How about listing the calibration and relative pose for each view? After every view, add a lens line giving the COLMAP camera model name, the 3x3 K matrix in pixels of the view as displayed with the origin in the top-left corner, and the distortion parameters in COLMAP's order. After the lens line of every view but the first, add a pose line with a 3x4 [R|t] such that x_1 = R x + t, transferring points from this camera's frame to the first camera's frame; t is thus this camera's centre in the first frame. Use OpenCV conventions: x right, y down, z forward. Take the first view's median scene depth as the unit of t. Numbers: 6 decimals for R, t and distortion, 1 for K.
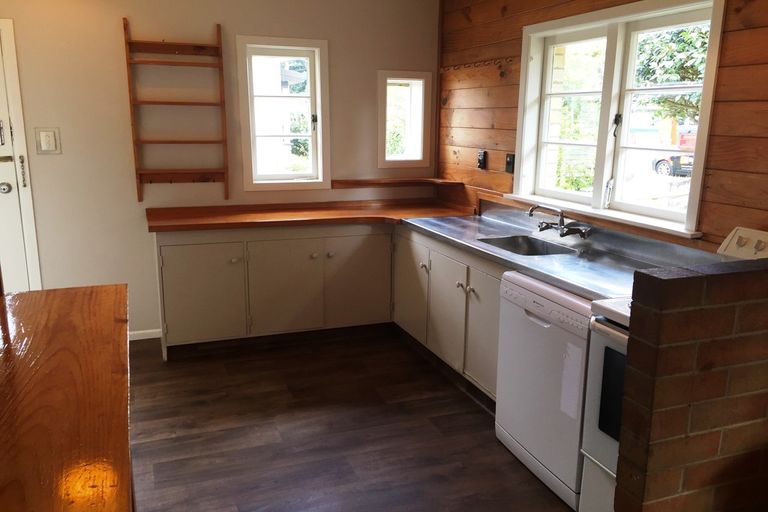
lens RADIAL K [[638.0, 0, 382.5], [0, 638.0, 254.6], [0, 0, 1]] dist [0.028895, -0.056060]
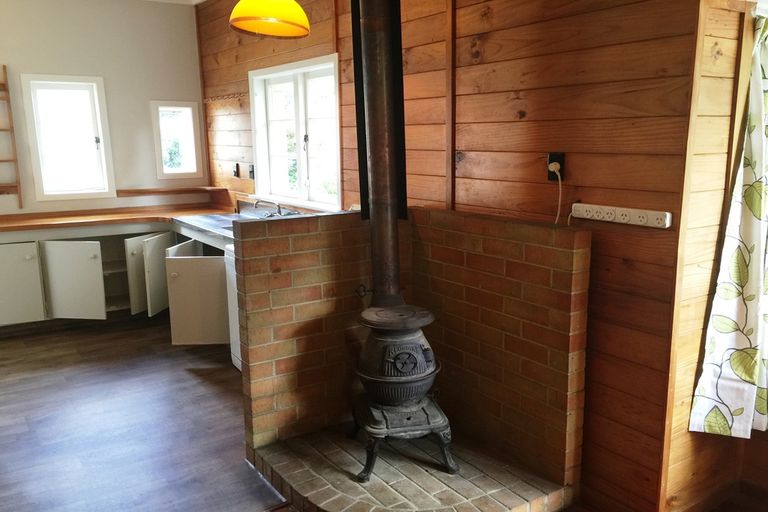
lens RADIAL K [[638.0, 0, 385.5], [0, 638.0, 262.4], [0, 0, 1]] dist [0.028895, -0.056060]
pose [[0.971687, -0.058702, 0.228862, 0.142209], [0.062273, 0.998024, -0.008404, 0.068545], [-0.227917, 0.022418, 0.973422, -0.328754]]
